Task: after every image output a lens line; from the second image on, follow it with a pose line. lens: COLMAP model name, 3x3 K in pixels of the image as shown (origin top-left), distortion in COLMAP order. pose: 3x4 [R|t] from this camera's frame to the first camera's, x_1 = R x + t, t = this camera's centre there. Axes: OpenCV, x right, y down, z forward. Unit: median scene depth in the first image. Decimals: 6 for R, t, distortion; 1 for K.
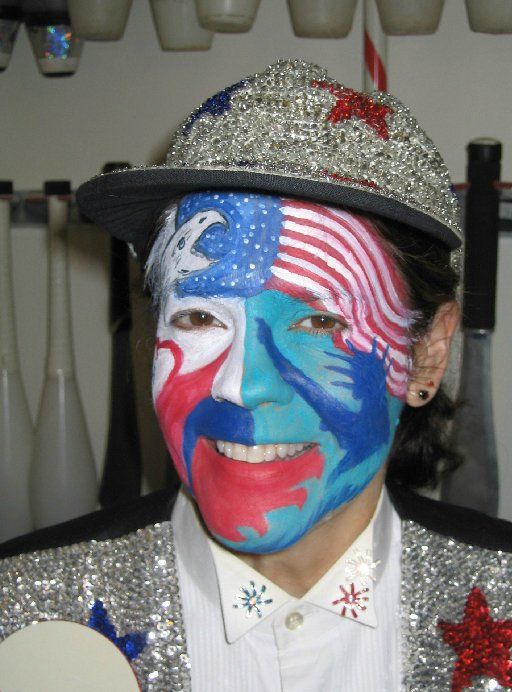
lens RADIAL K [[1089.5, 0, 256.0], [0, 1089.5, 346.0], [0, 0, 1]] dist [-0.215730, 0.096234]
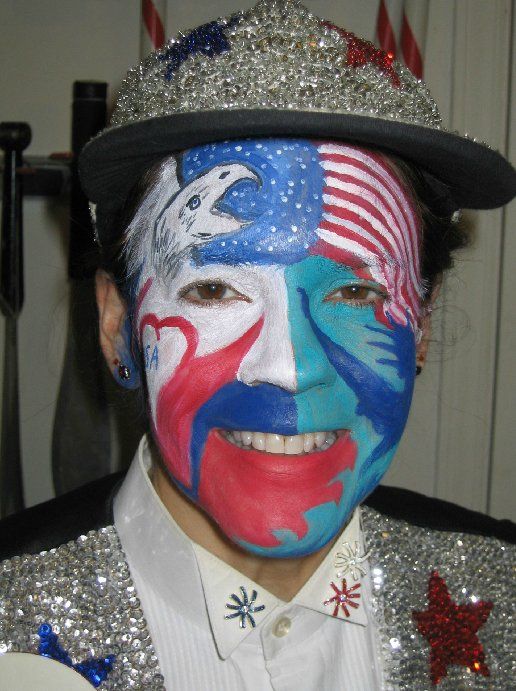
lens RADIAL K [[1088.1, 0, 258.0], [0, 1088.1, 345.5], [0, 0, 1]] dist [-0.205128, -0.078355]
pose [[0.960585, -0.030326, 0.276326, -0.263238], [0.024338, 0.999389, 0.025075, -0.002732], [-0.276918, -0.017362, 0.960737, 0.173821]]
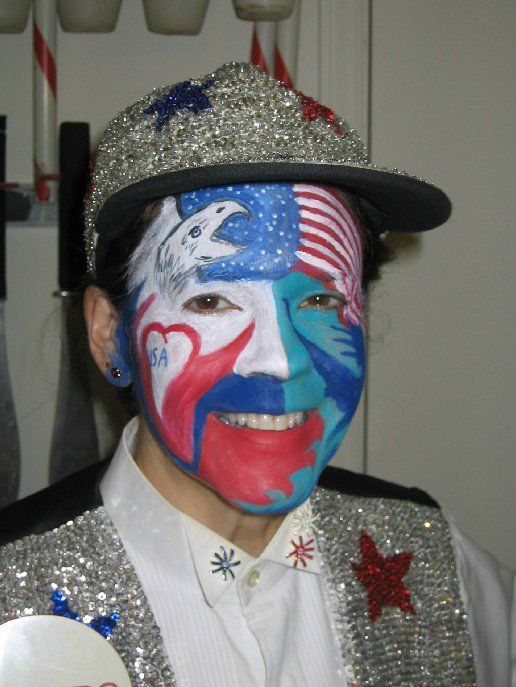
lens RADIAL K [[1081.8, 0, 258.0], [0, 1081.8, 343.5], [0, 0, 1]] dist [-0.205128, -0.078355]
pose [[0.900948, -0.058755, 0.429930, -0.482757], [0.056339, 0.998243, 0.018358, -0.001476], [-0.430253, 0.007682, 0.902676, 0.022339]]
